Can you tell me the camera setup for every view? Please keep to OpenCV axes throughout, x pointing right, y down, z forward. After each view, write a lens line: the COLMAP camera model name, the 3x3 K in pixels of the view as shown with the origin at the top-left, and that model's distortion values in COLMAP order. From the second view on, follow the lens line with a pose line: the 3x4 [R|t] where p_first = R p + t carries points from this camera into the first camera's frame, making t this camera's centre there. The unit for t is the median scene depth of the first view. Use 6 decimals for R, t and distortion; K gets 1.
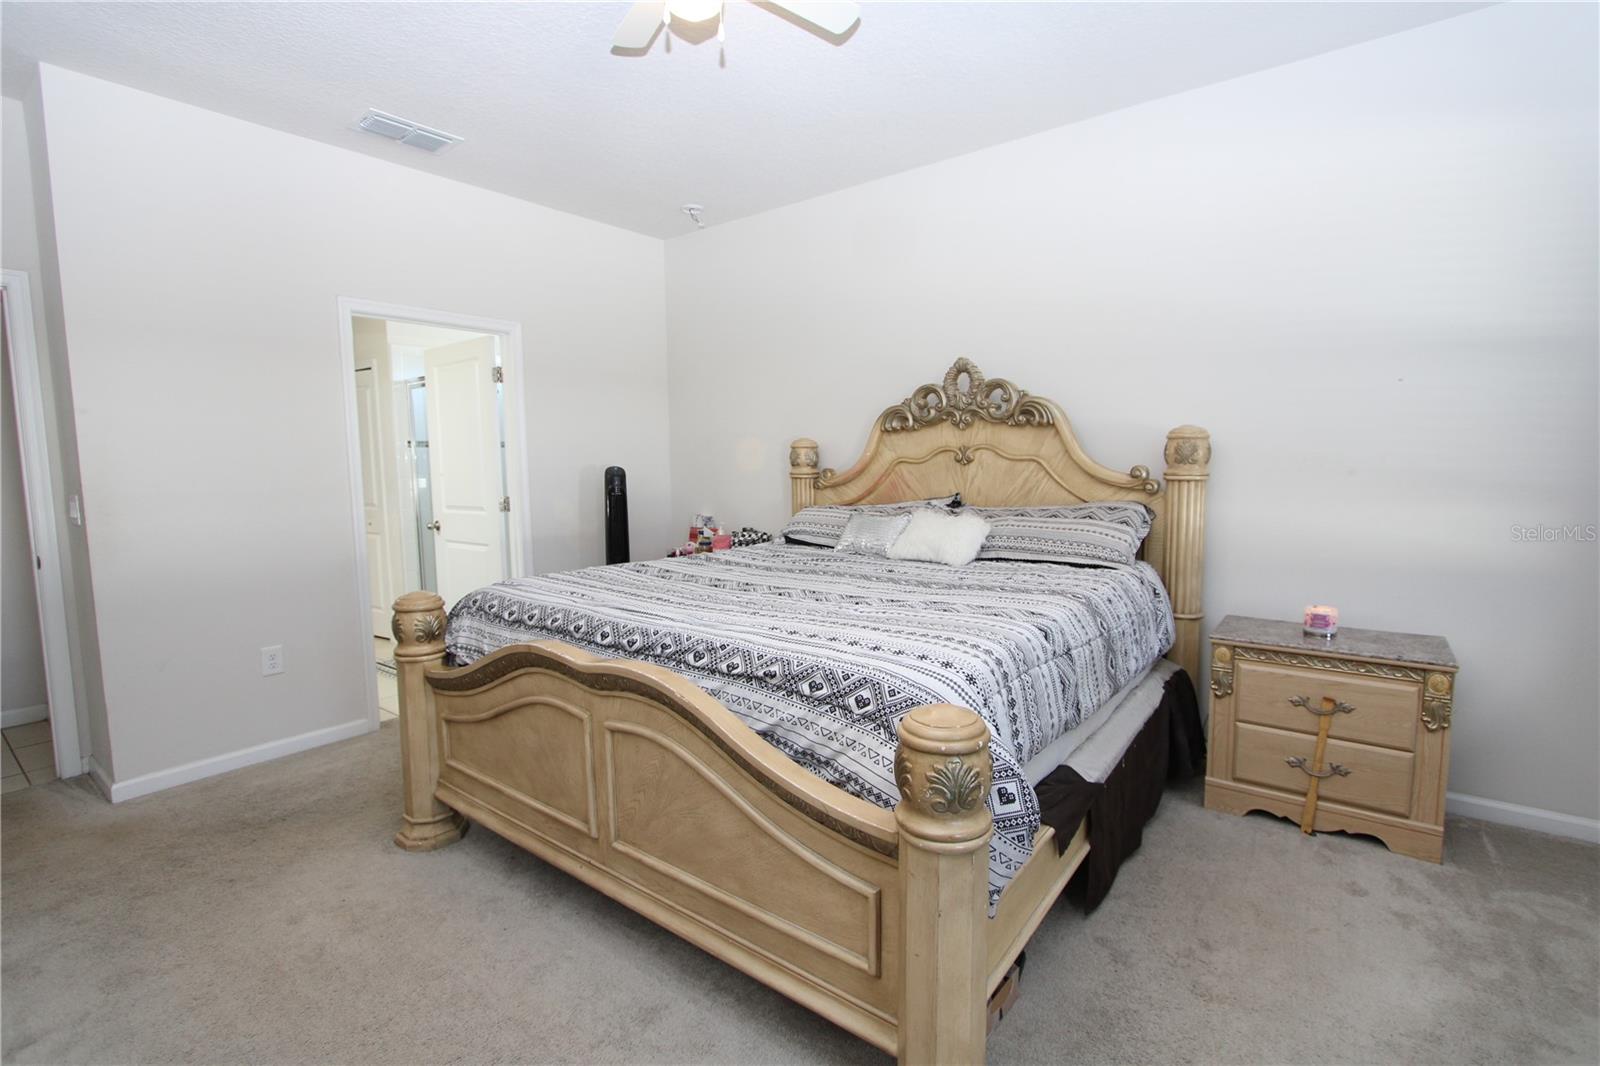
lens RADIAL K [[741.8, 0, 814.0], [0, 741.8, 530.2], [0, 0, 1]] dist [-0.015131, 0.001647]
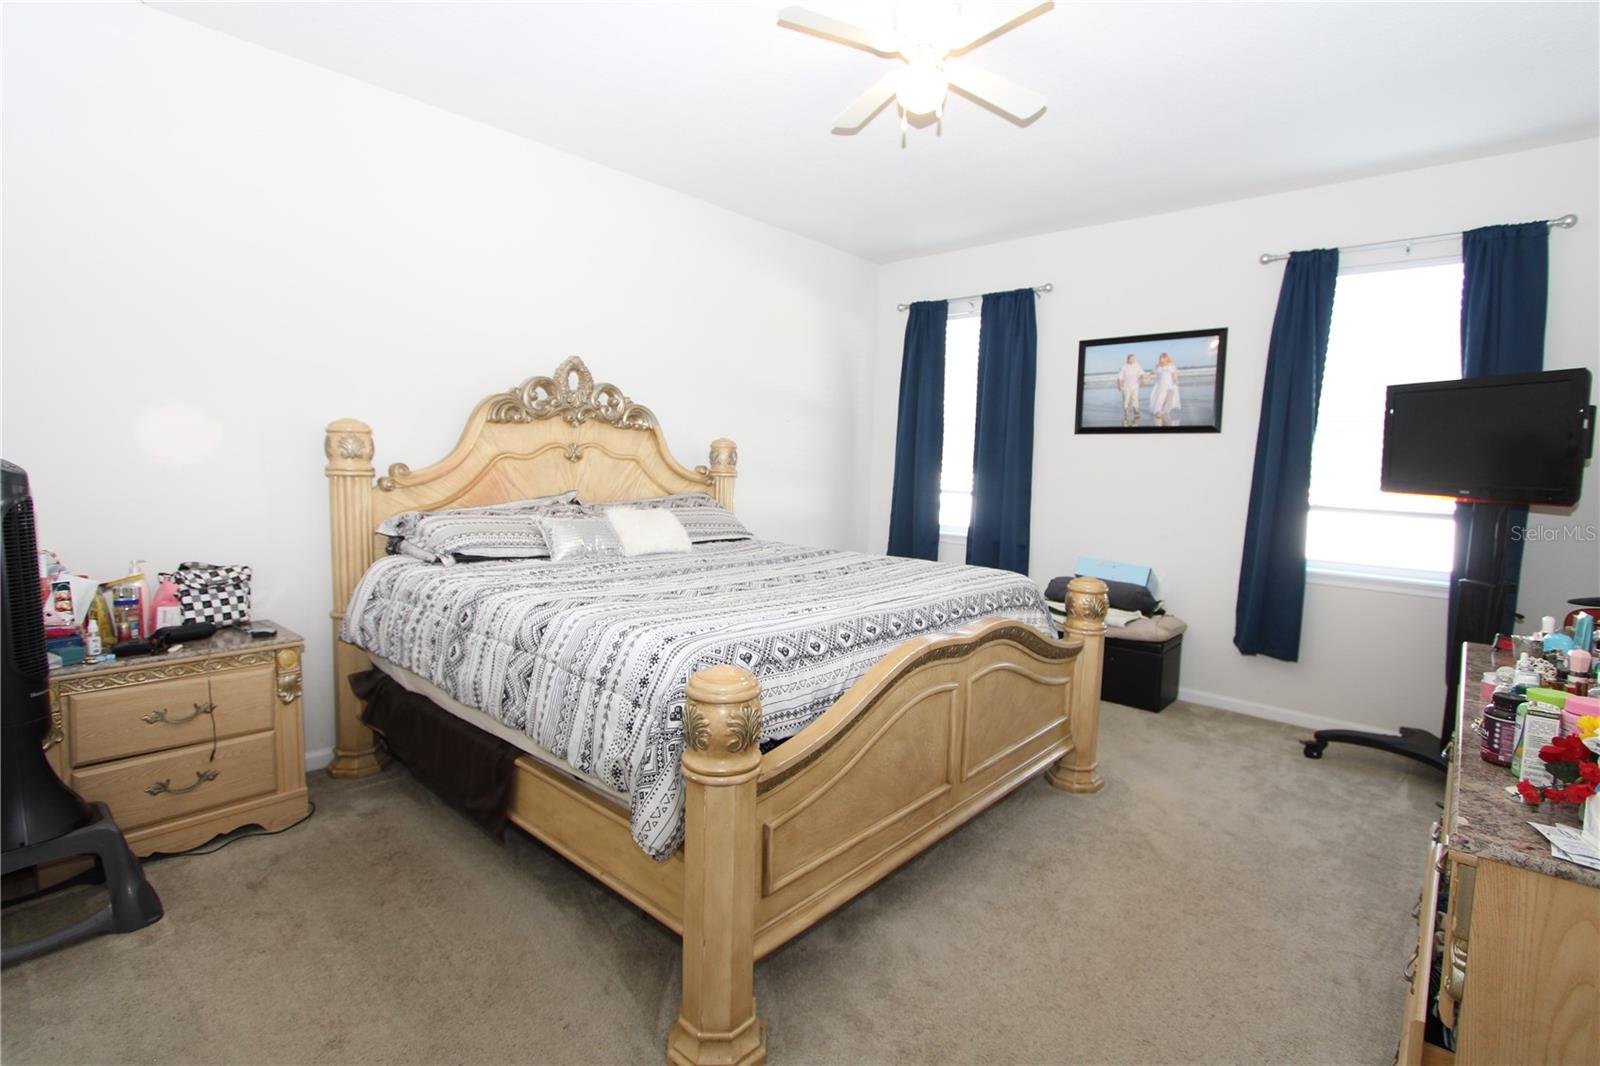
lens RADIAL K [[741.8, 0, 814.1], [0, 741.8, 537.4], [0, 0, 1]] dist [-0.015131, 0.001647]
pose [[0.066073, -0.085763, 0.994122, -0.791989], [0.064688, 0.994572, 0.081503, -0.047716], [-0.995716, 0.058922, 0.071262, 0.610232]]
